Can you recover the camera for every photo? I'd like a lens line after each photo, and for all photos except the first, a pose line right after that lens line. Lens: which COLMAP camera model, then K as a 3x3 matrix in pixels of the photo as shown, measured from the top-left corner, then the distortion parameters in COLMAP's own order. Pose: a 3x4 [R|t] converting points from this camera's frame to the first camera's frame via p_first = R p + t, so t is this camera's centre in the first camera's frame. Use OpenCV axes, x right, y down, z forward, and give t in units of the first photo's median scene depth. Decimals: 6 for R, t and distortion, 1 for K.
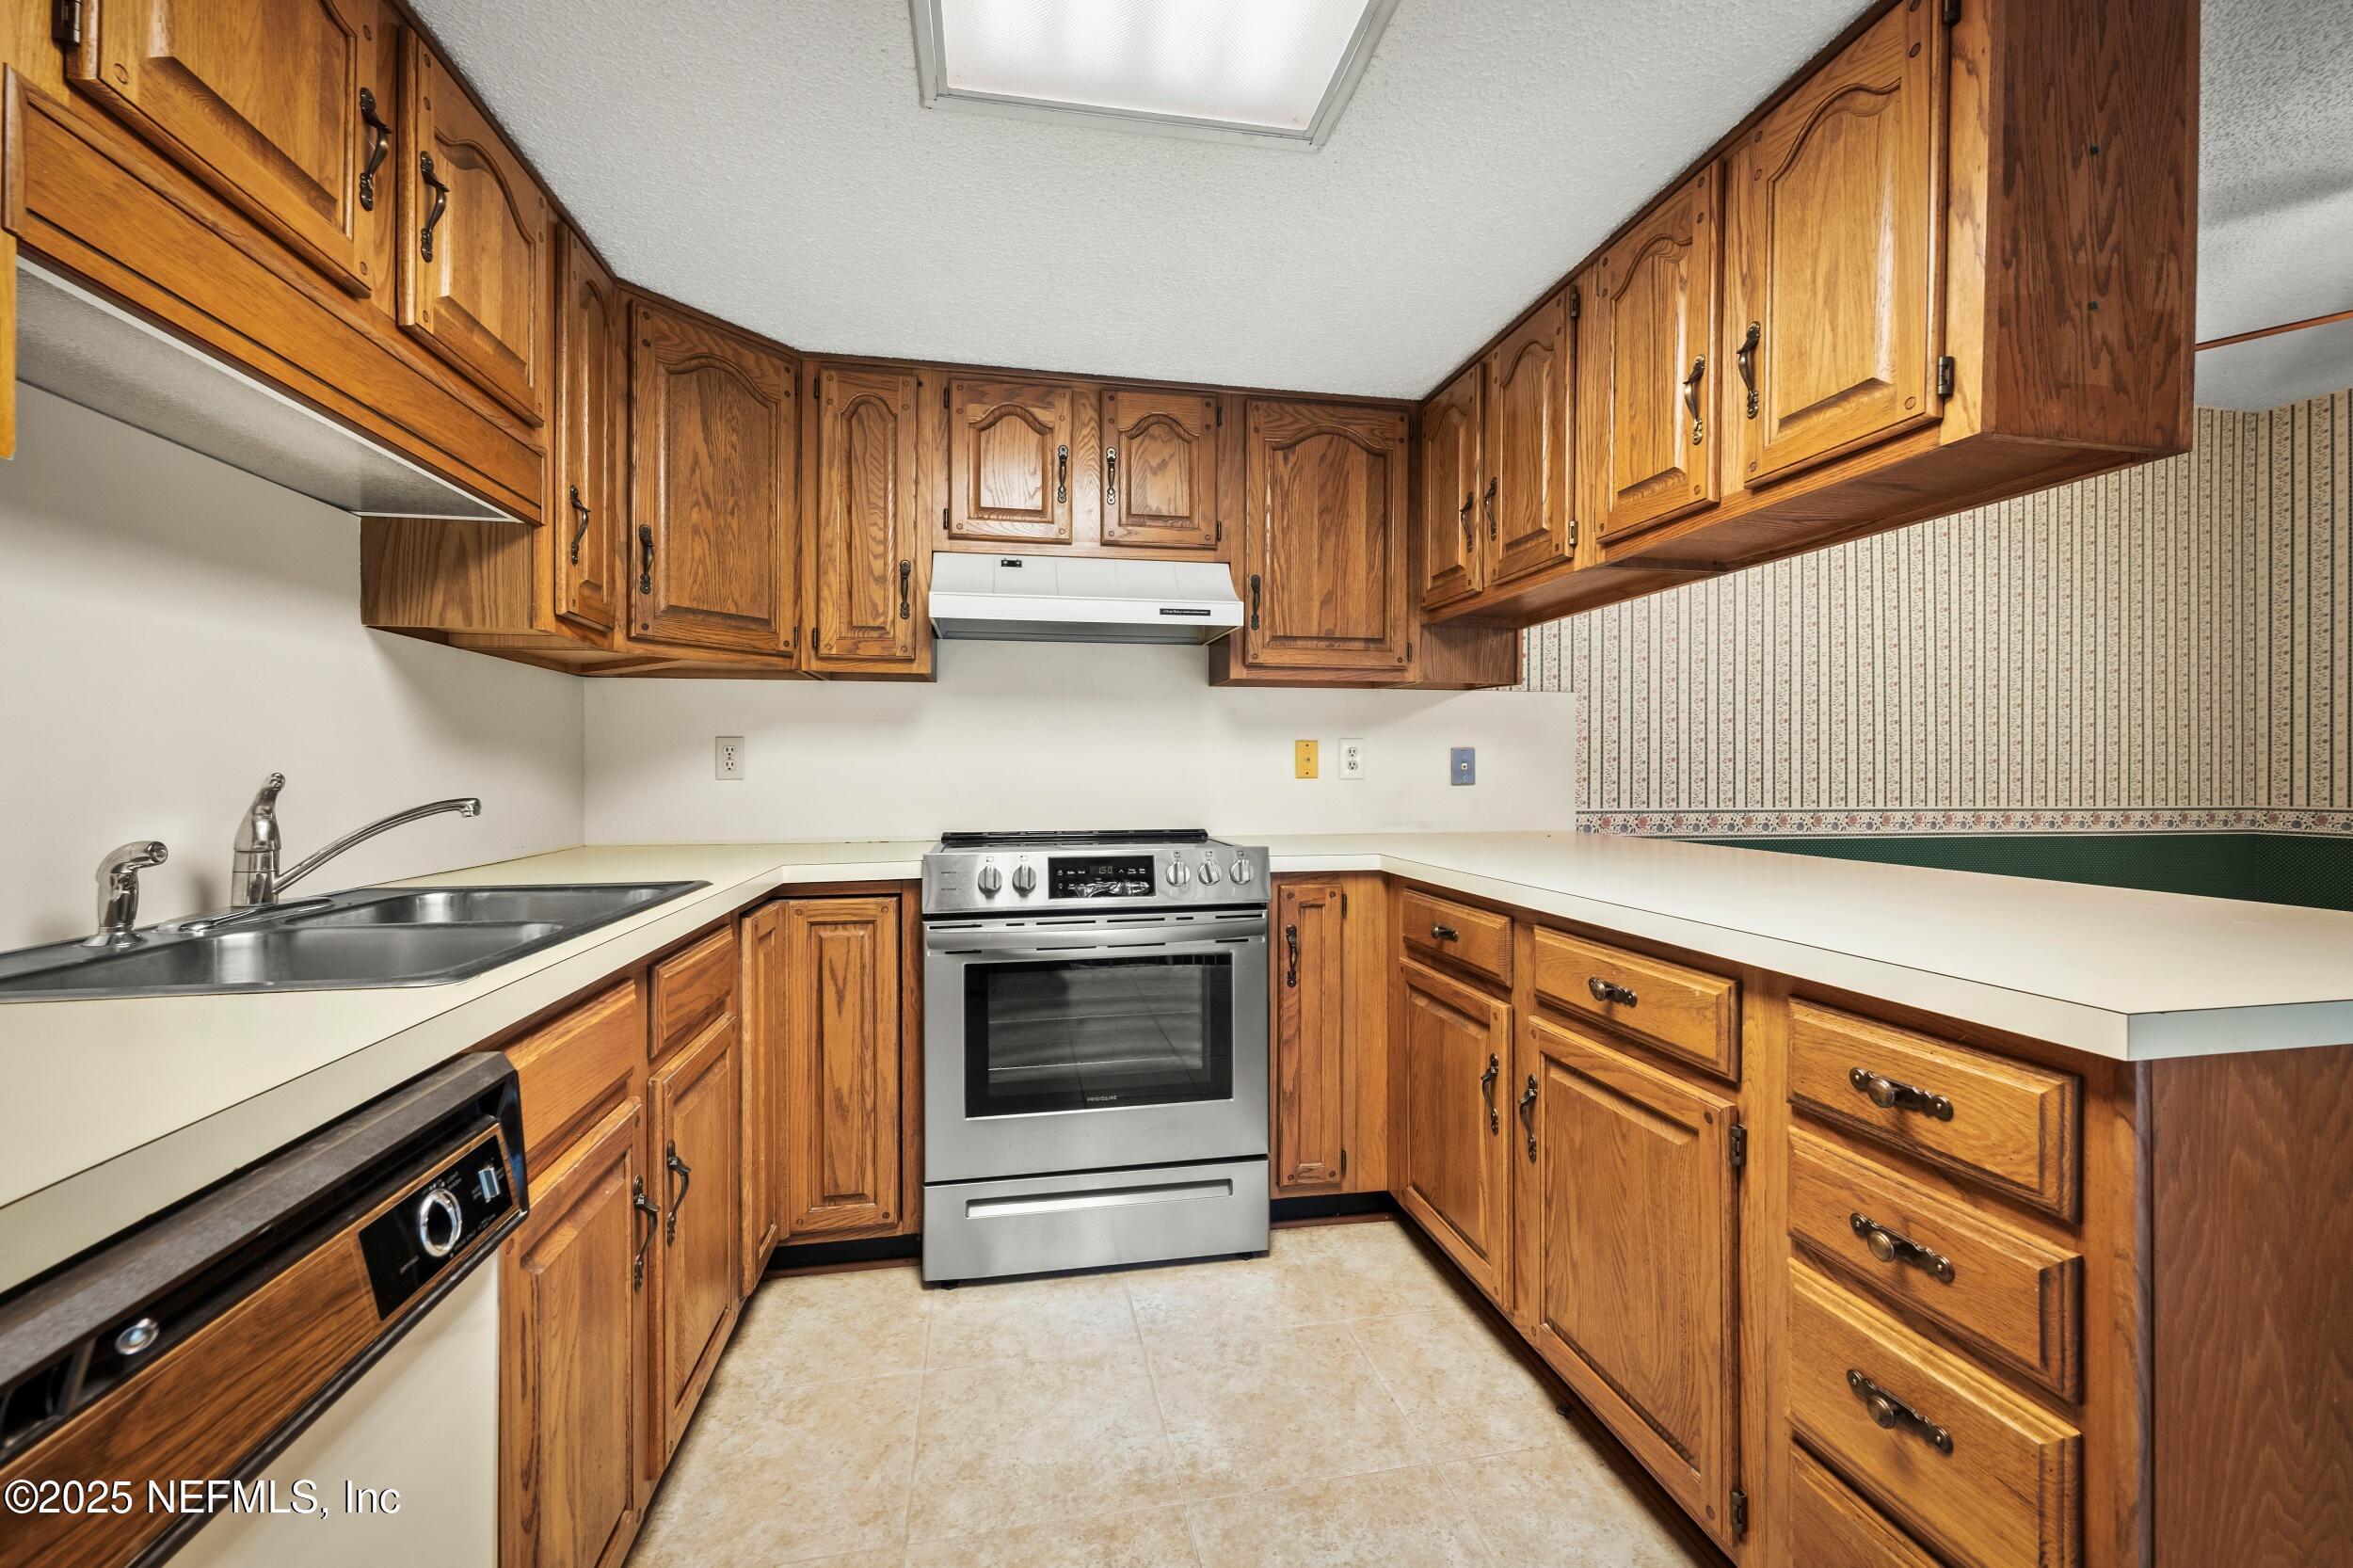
lens RADIAL K [[955.7, 0, 1174.9], [0, 955.7, 771.6], [0, 0, 1]] dist [0.001003, -0.000537]
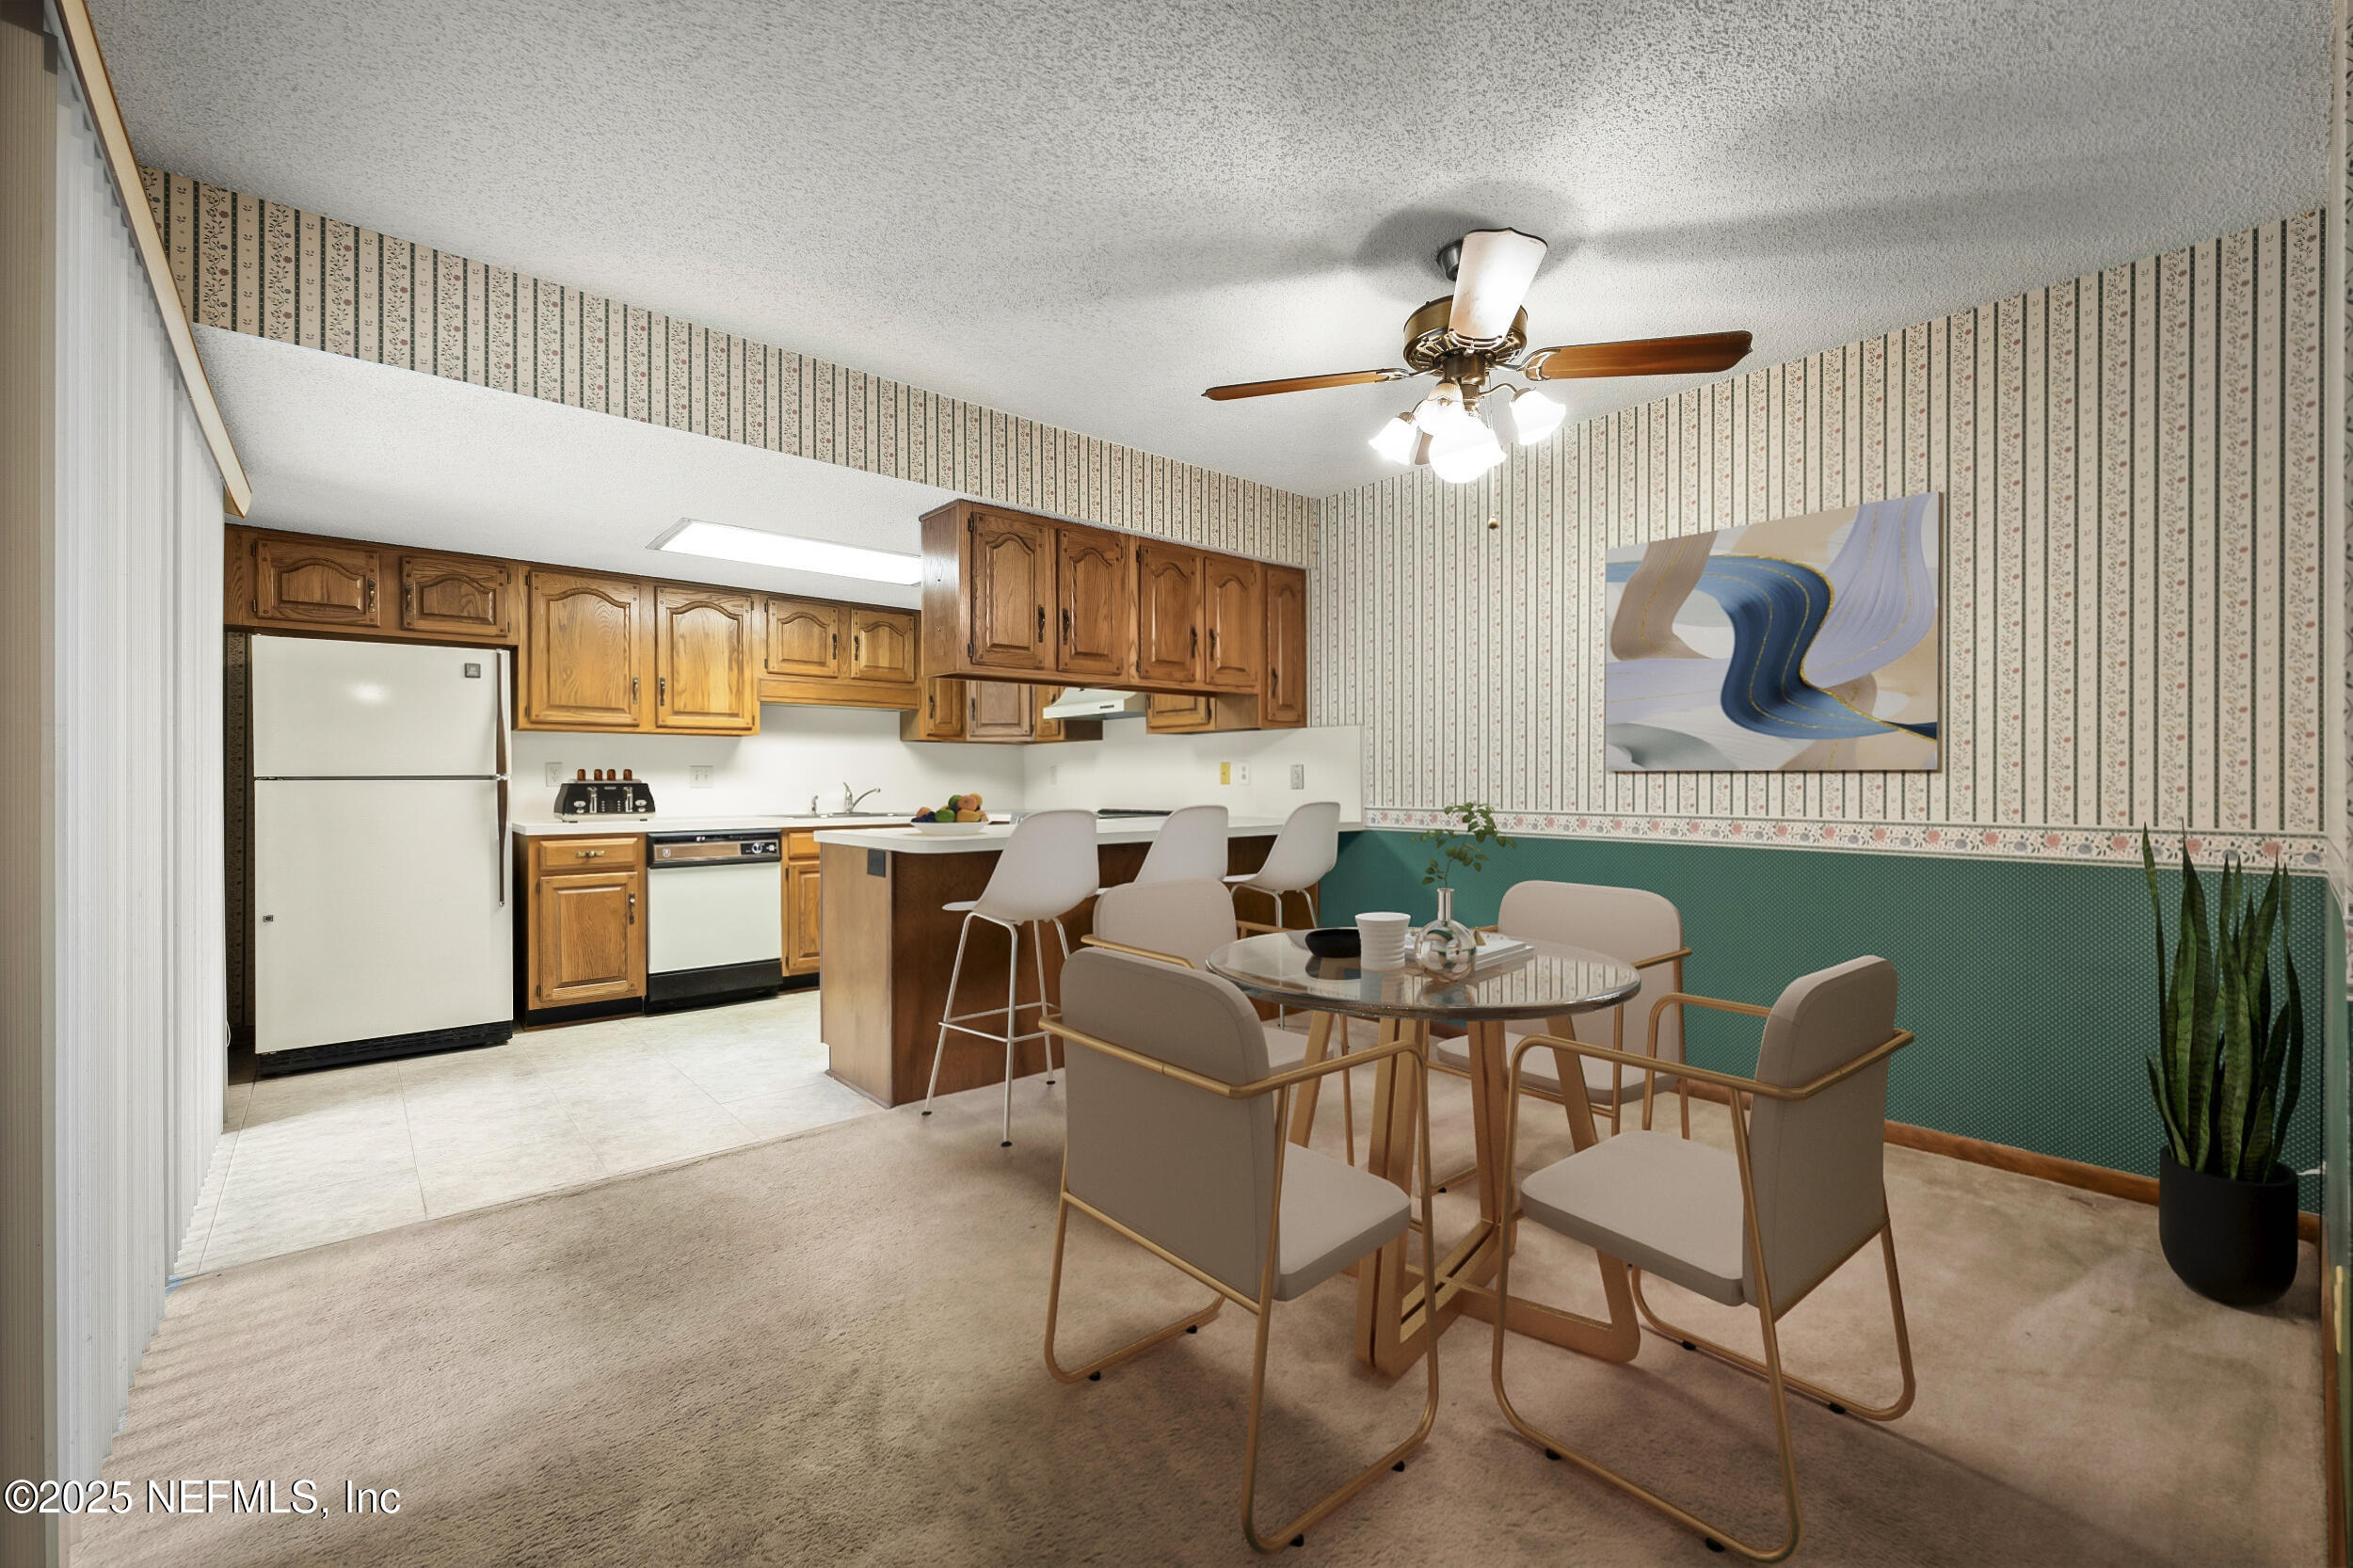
lens RADIAL K [[955.7, 0, 1188.1], [0, 955.7, 780.2], [0, 0, 1]] dist [0.001003, -0.000537]
pose [[0.517356, -0.000011, -0.855771, 2.254058], [0.002913, 0.999994, 0.001749, -0.003756], [0.855766, -0.003398, 0.517353, 0.038284]]
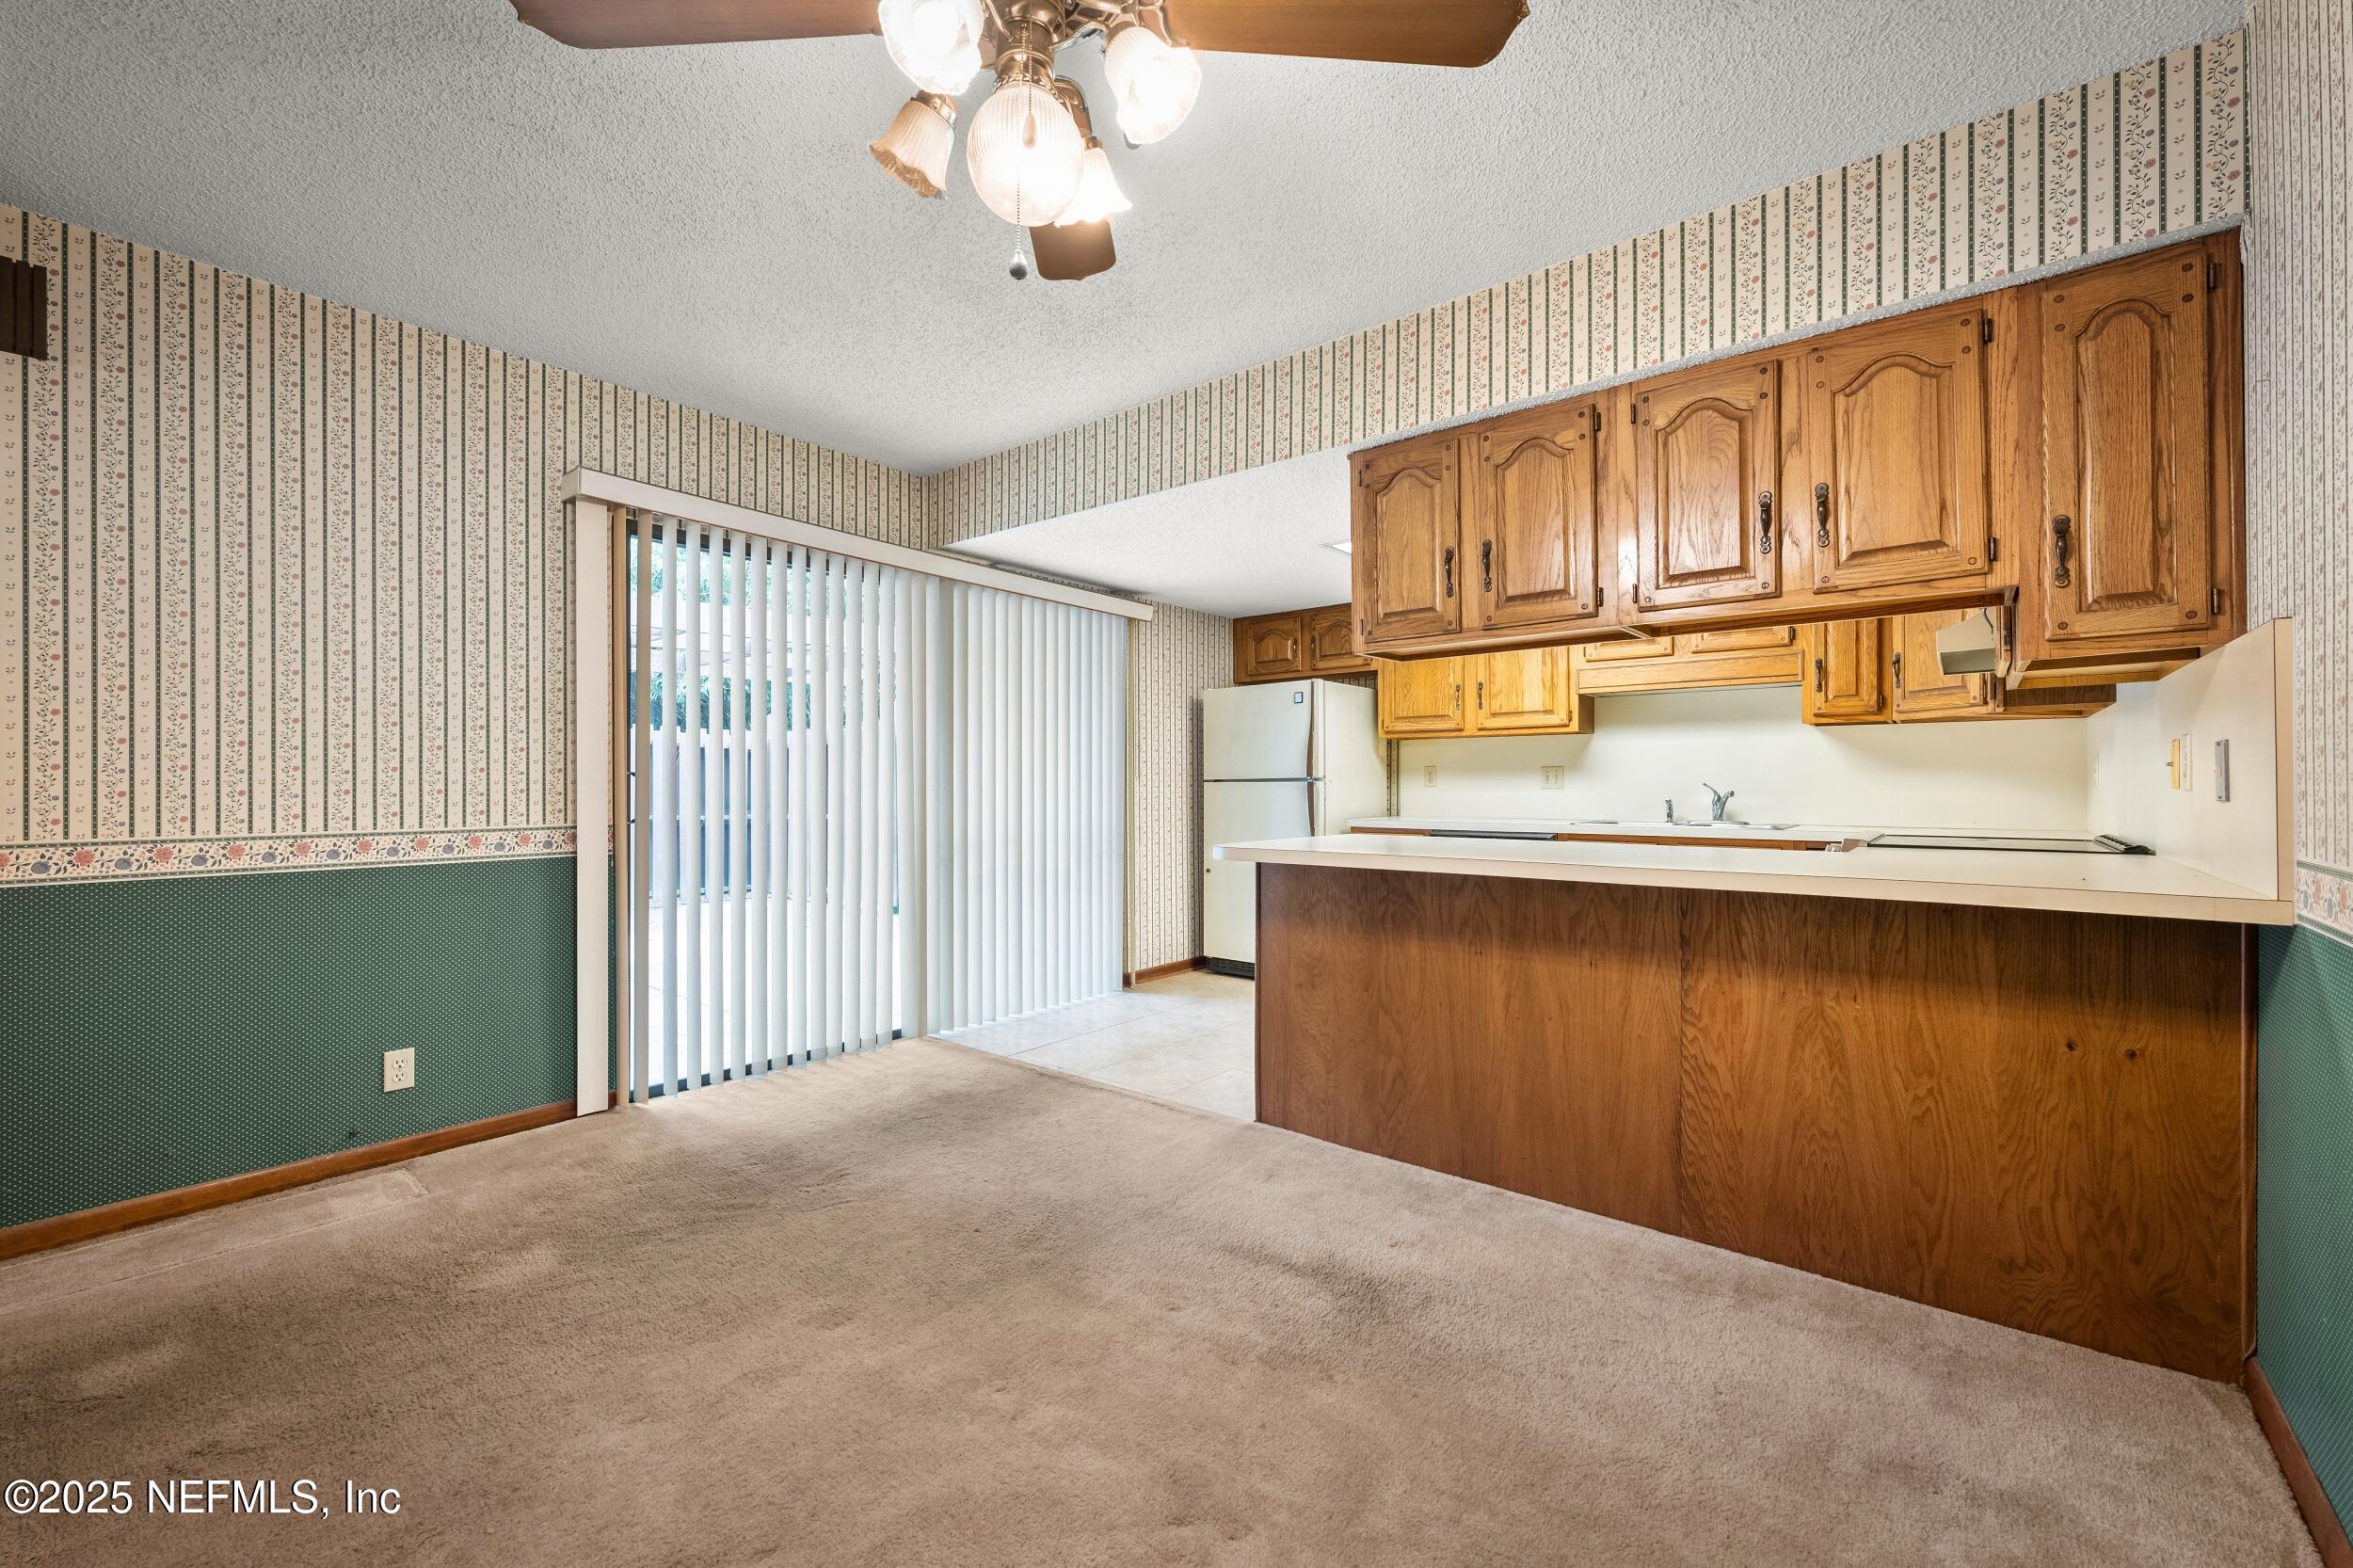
lens RADIAL K [[955.7, 0, 1175.1], [0, 955.7, 780.0], [0, 0, 1]] dist [0.001003, -0.000537]
pose [[-0.758464, 0.001110, -0.651714, 1.752913], [0.006213, 0.999965, -0.005528, 0.002241], [0.651686, -0.008242, -0.758444, 1.464639]]
